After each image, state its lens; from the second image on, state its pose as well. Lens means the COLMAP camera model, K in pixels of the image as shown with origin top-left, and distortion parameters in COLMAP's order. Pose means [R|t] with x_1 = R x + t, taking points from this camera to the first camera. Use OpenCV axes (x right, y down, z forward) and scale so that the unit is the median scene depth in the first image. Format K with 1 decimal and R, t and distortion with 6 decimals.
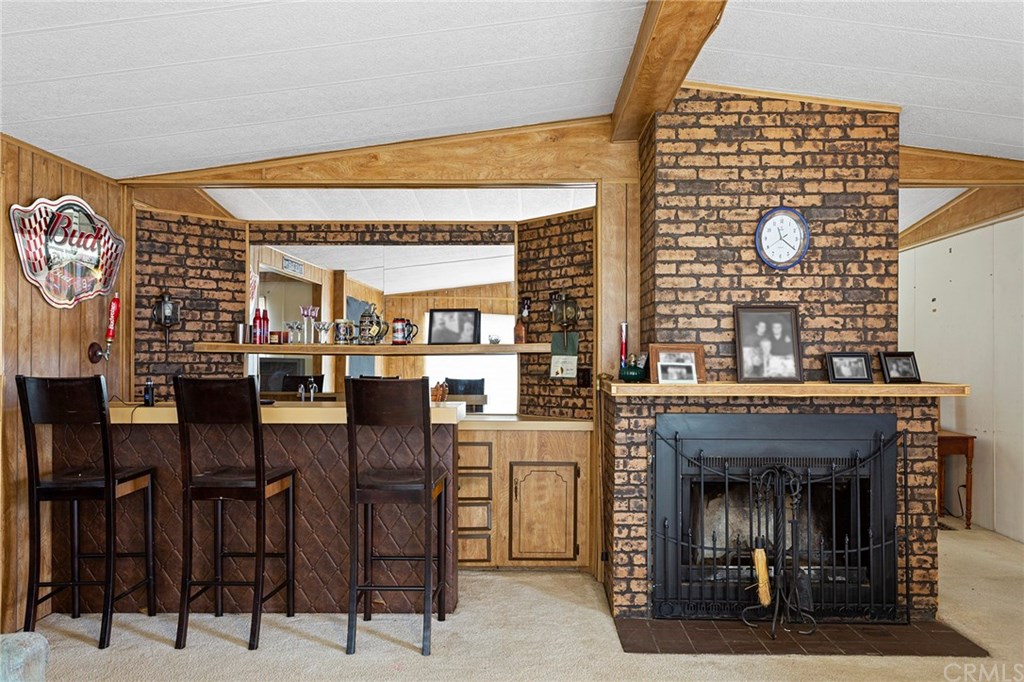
lens RADIAL K [[792.0, 0, 513.9], [0, 792.0, 353.4], [0, 0, 1]] dist [0.003889, 0.000404]
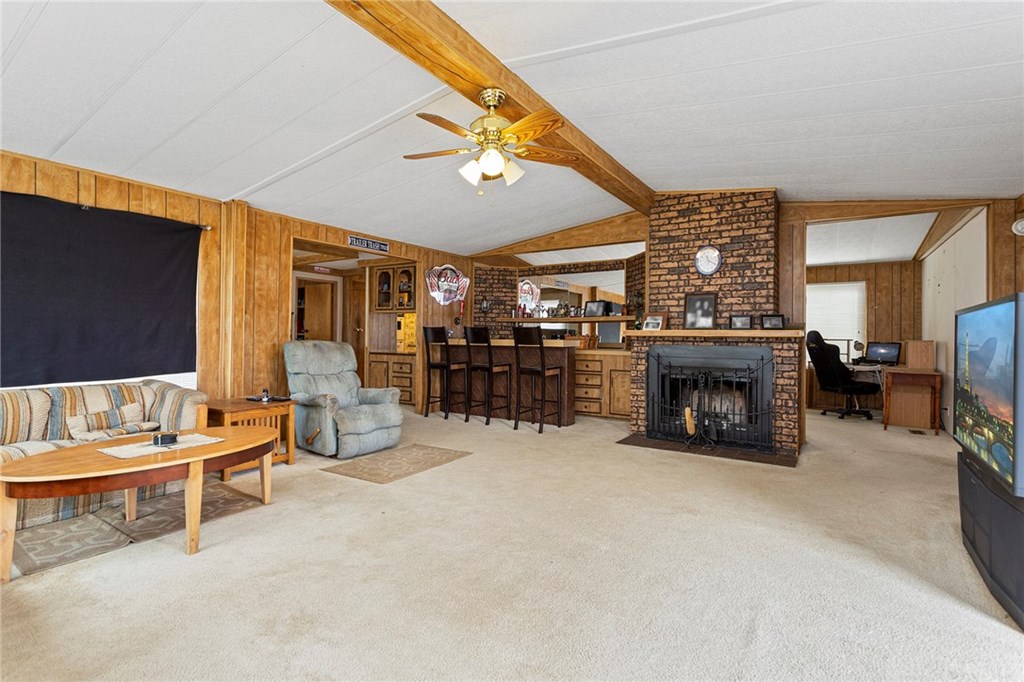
lens RADIAL K [[482.6, 0, 506.9], [0, 482.6, 334.8], [0, 0, 1]] dist [0.001748, 0.000309]
pose [[0.843127, 0.004526, -0.537696, 0.567804], [-0.005278, 0.999986, 0.000142, 0.050806], [0.537689, 0.002718, 0.843139, -0.340085]]
